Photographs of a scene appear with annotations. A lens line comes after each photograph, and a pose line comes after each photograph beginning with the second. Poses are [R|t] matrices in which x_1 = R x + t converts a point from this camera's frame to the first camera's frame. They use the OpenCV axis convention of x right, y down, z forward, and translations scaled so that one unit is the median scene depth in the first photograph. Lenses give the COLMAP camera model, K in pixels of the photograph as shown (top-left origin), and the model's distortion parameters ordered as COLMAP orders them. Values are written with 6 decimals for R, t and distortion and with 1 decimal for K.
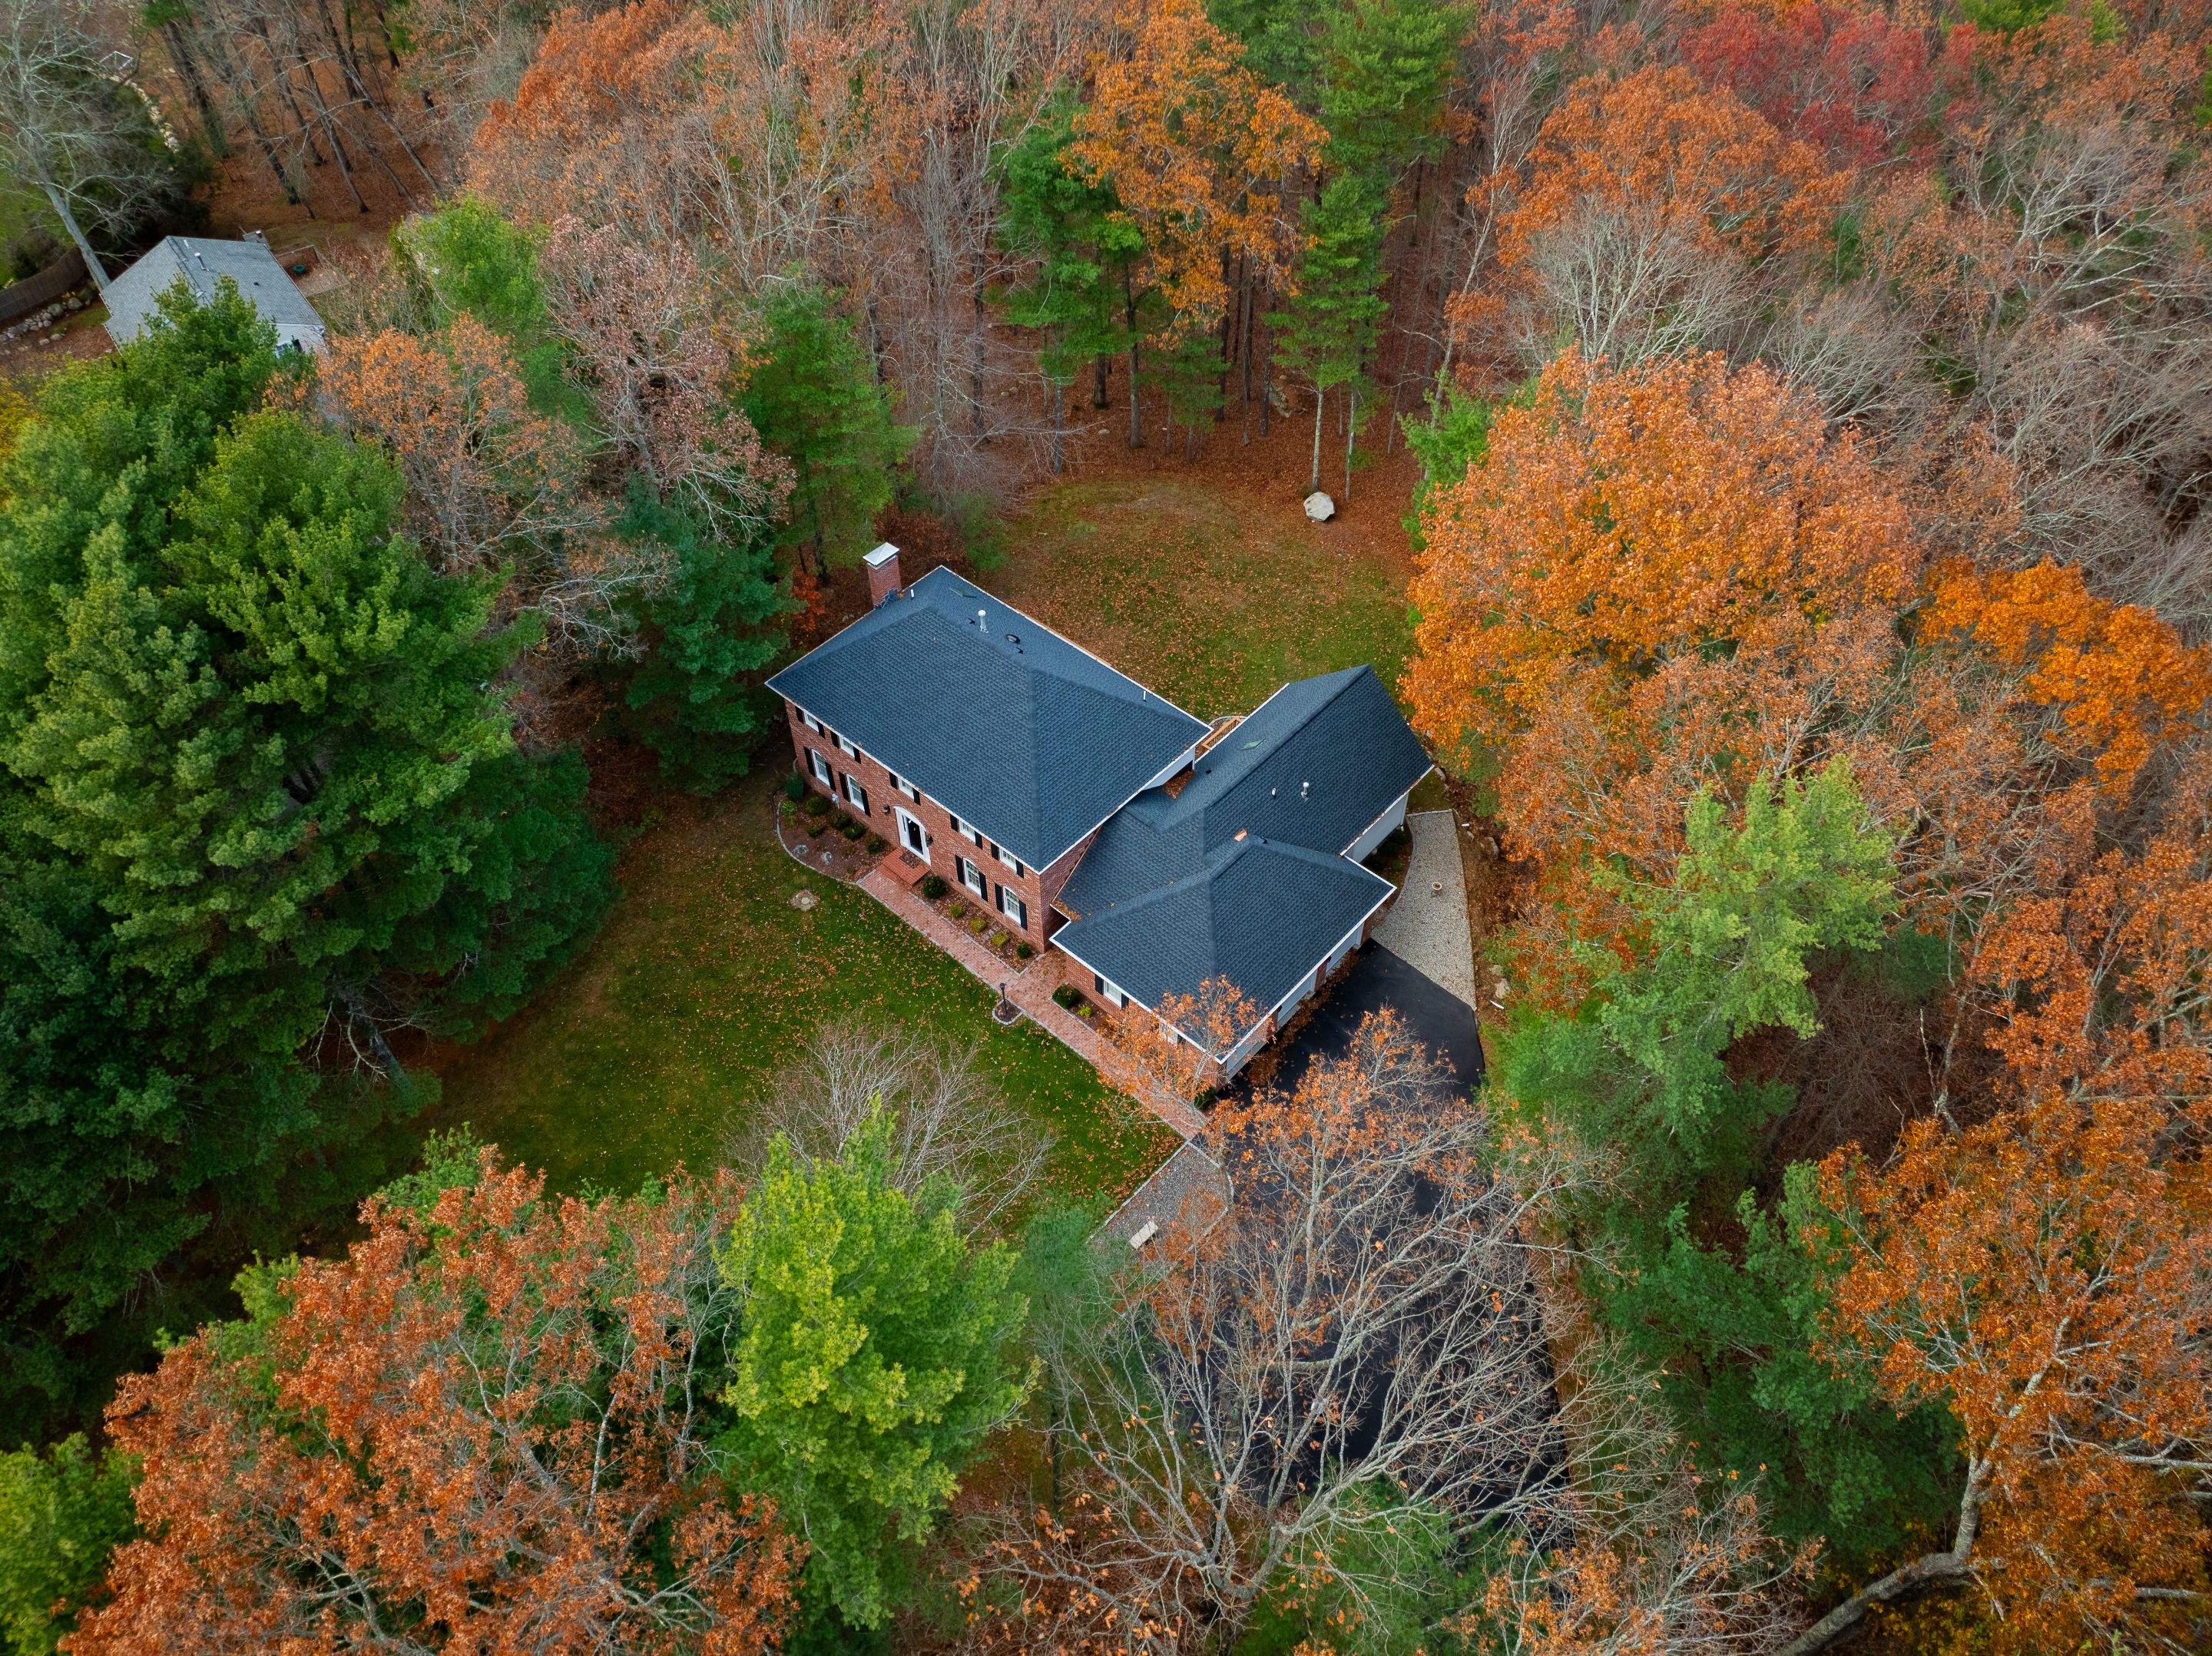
lens RADIAL K [[1554.4, 0, 1112.4], [0, 1554.4, 827.3], [0, 0, 1]] dist [-0.027032, -0.005040]
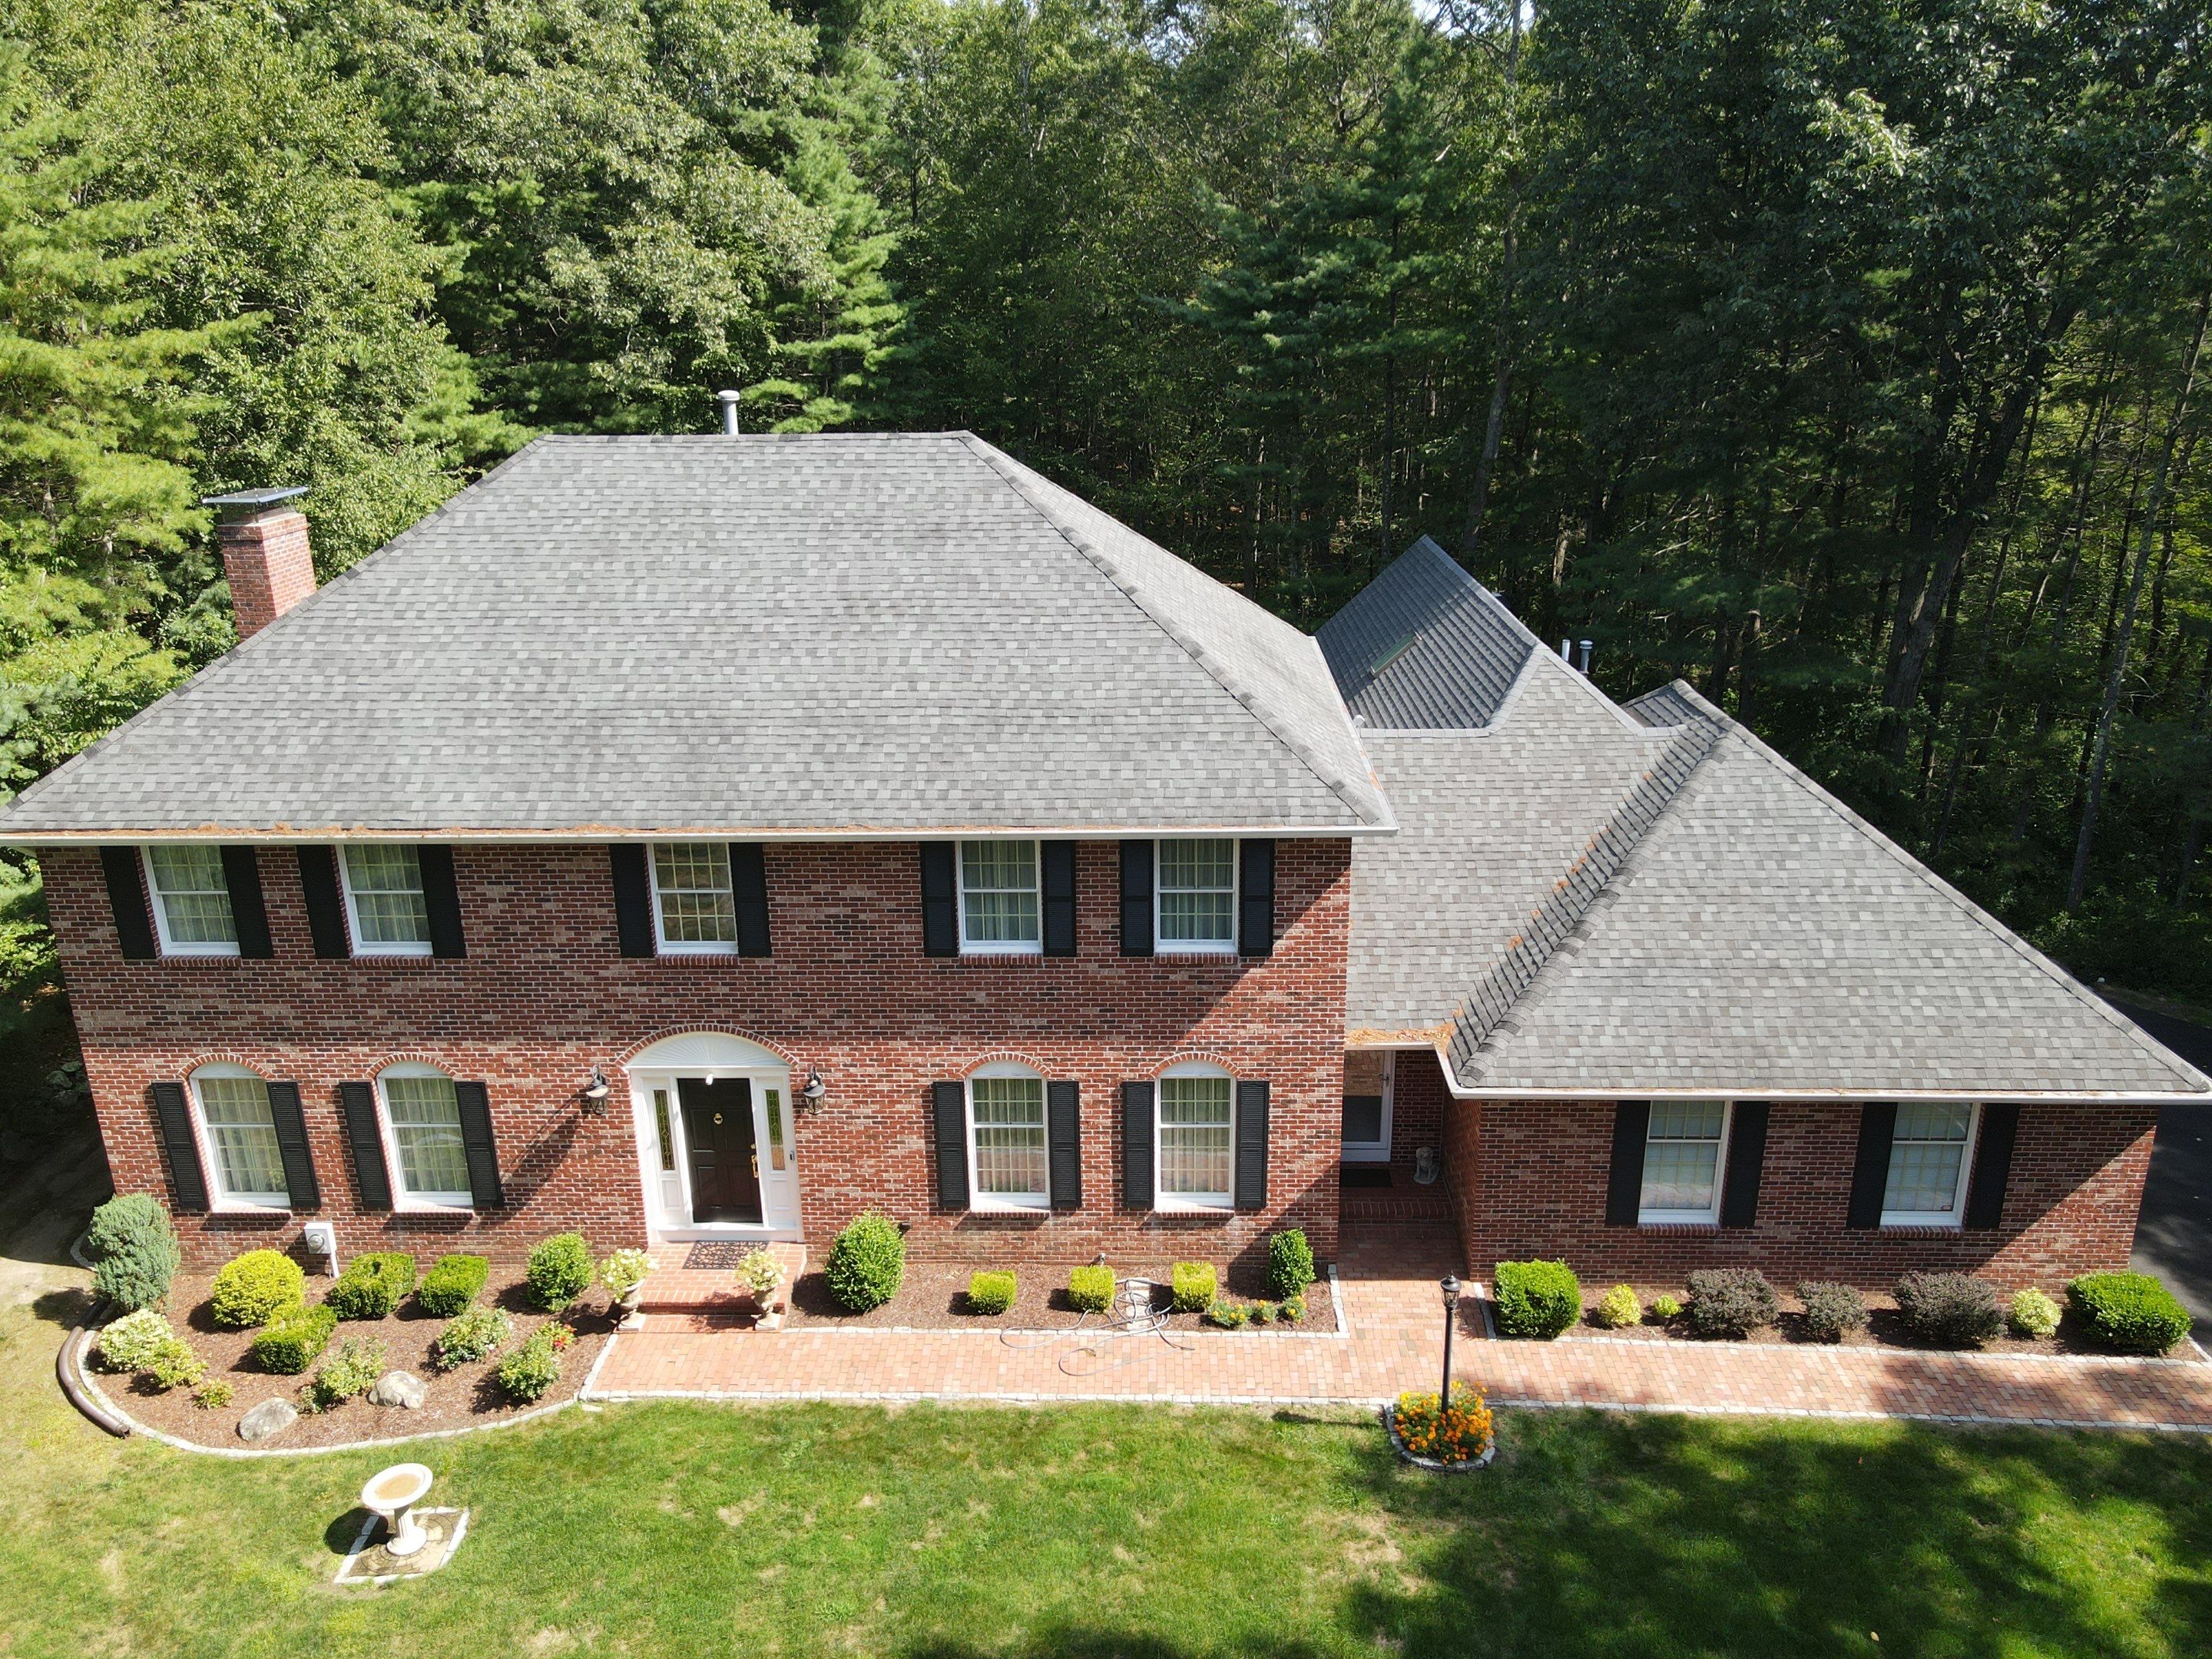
lens RADIAL K [[1602.0, 0, 1119.6], [0, 1602.0, 833.2], [0, 0, 1]] dist [-0.002848, 0.053207]
pose [[0.763344, -0.210836, 0.610618, -0.241682], [0.488547, 0.806844, -0.332152, 0.094323], [-0.422643, 0.551862, 0.718903, 0.727282]]
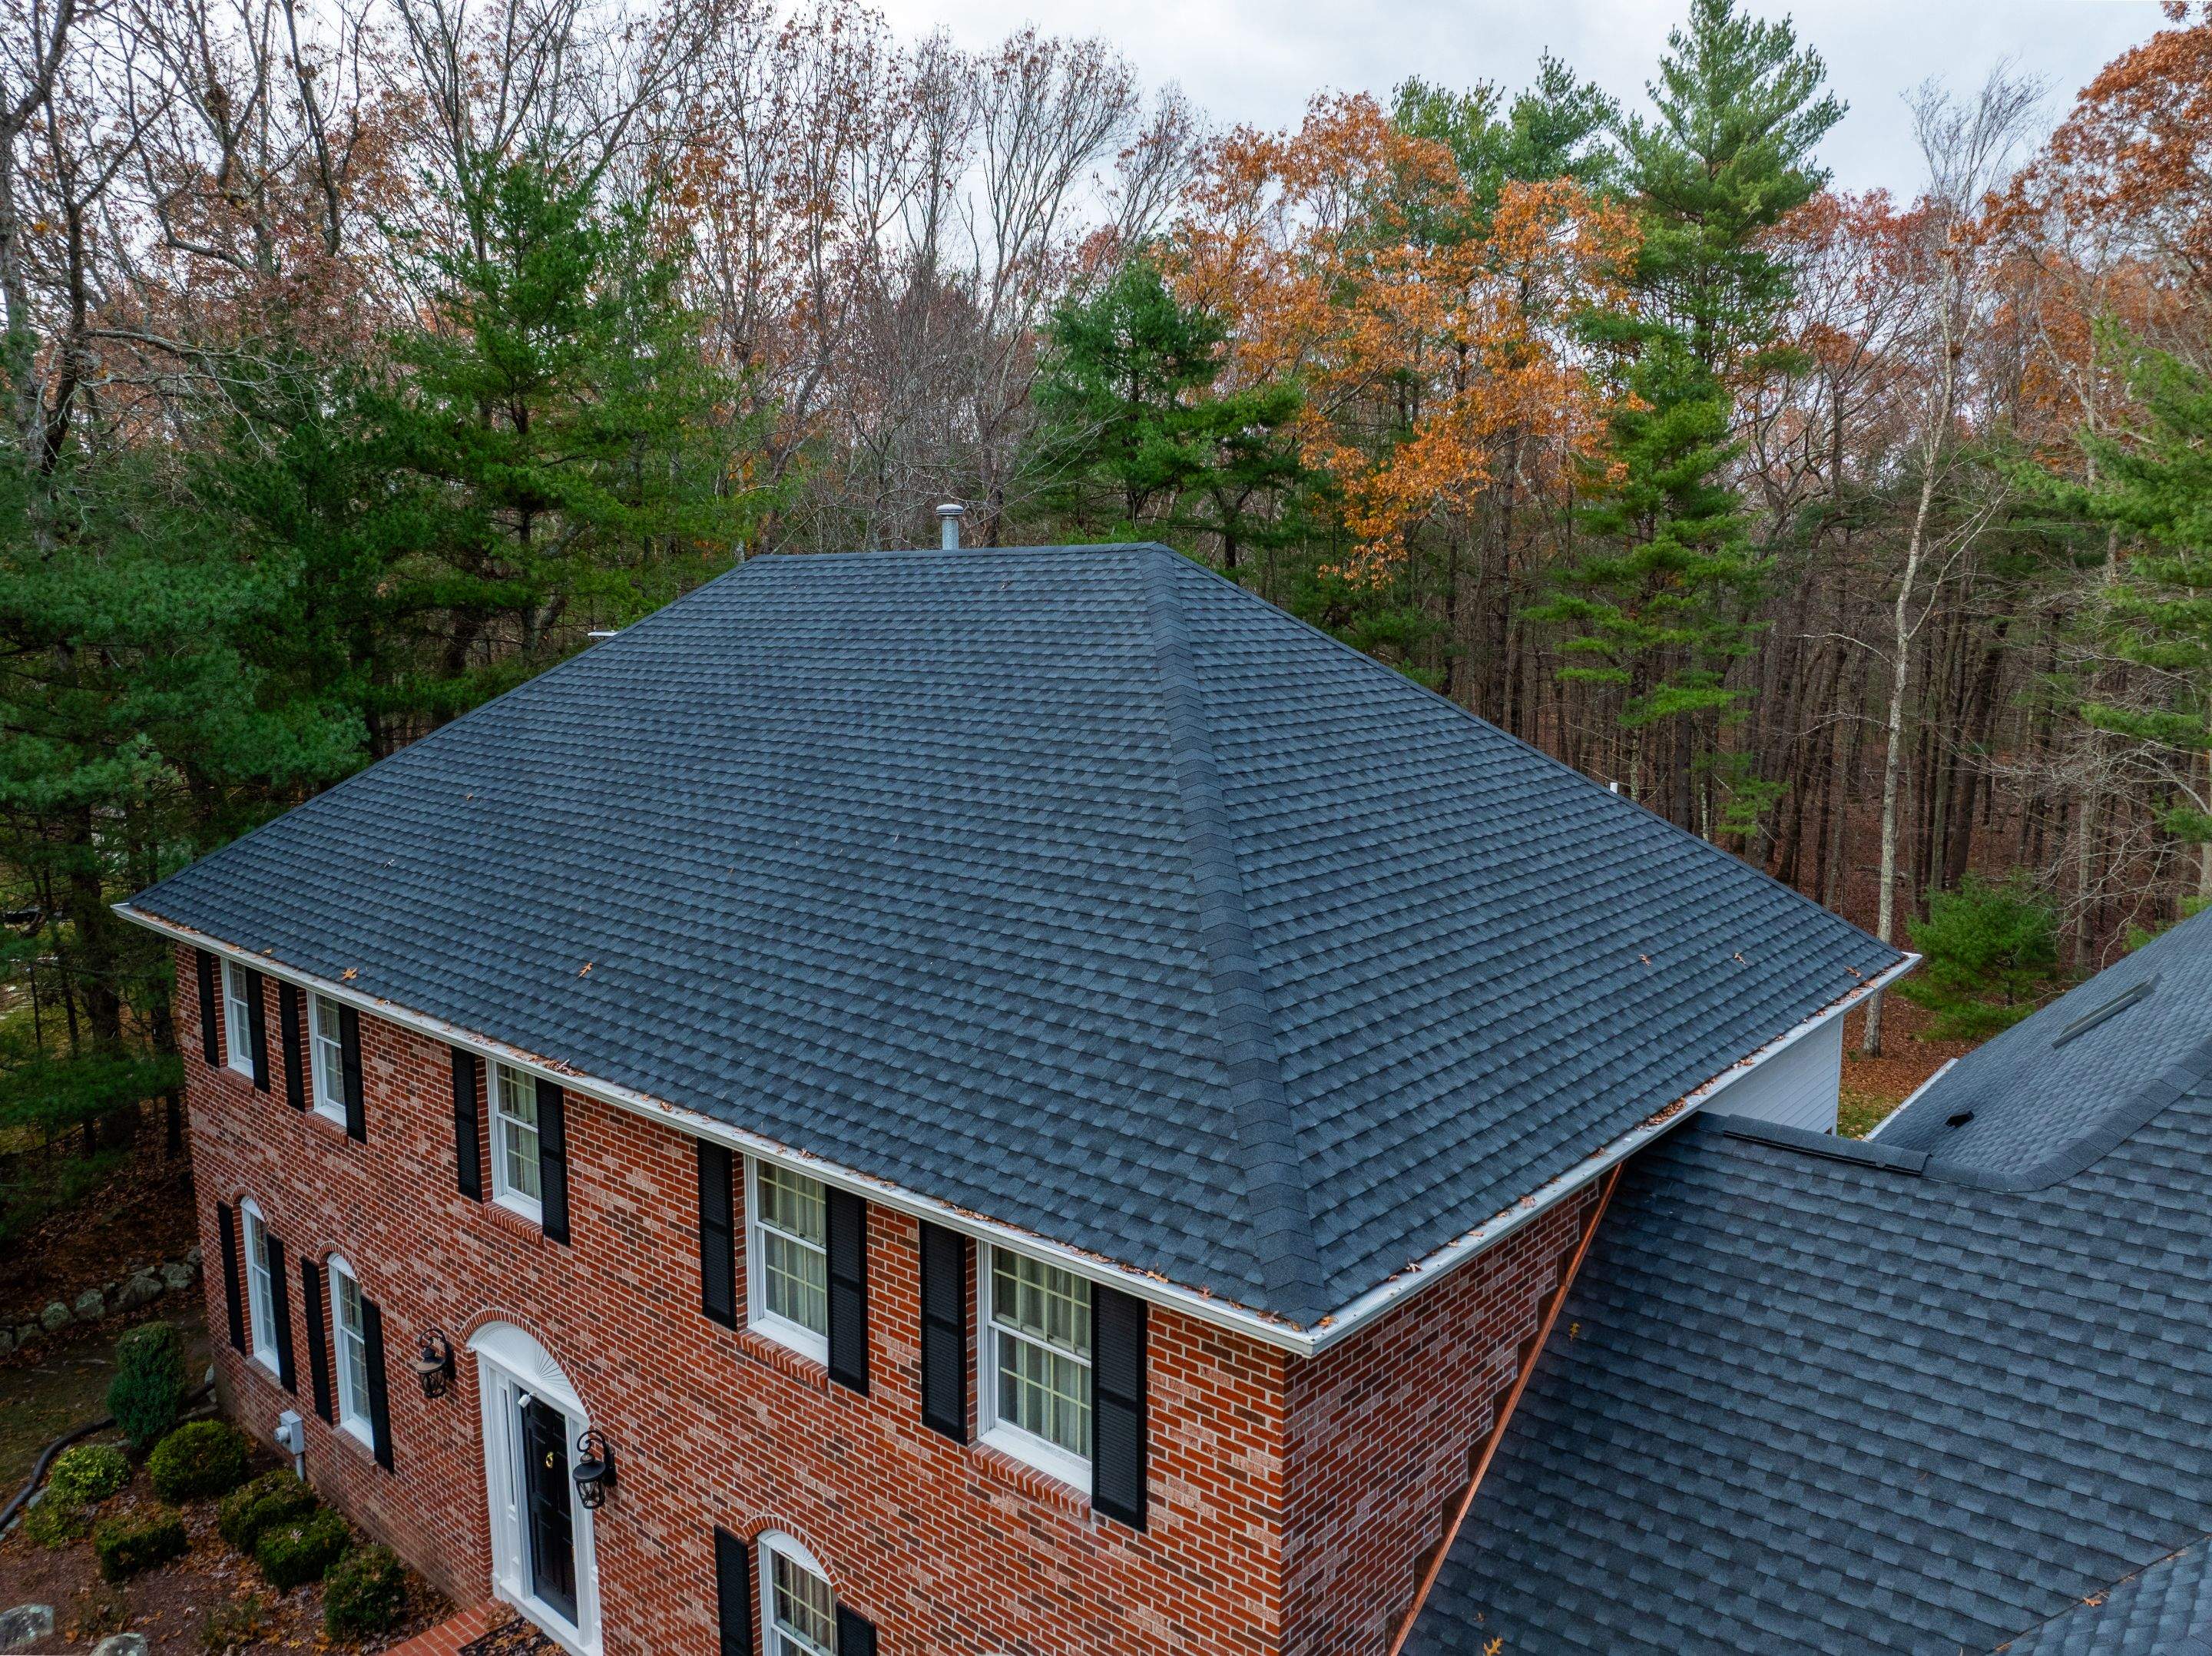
lens RADIAL K [[1568.1, 0, 1106.0], [0, 1568.1, 828.0], [0, 0, 1]] dist [-0.035891, 0.000878]
pose [[0.999875, 0.003110, 0.015507, -0.058581], [0.007670, 0.762131, -0.647378, 0.069807], [-0.013832, 0.647416, 0.762011, 0.795646]]
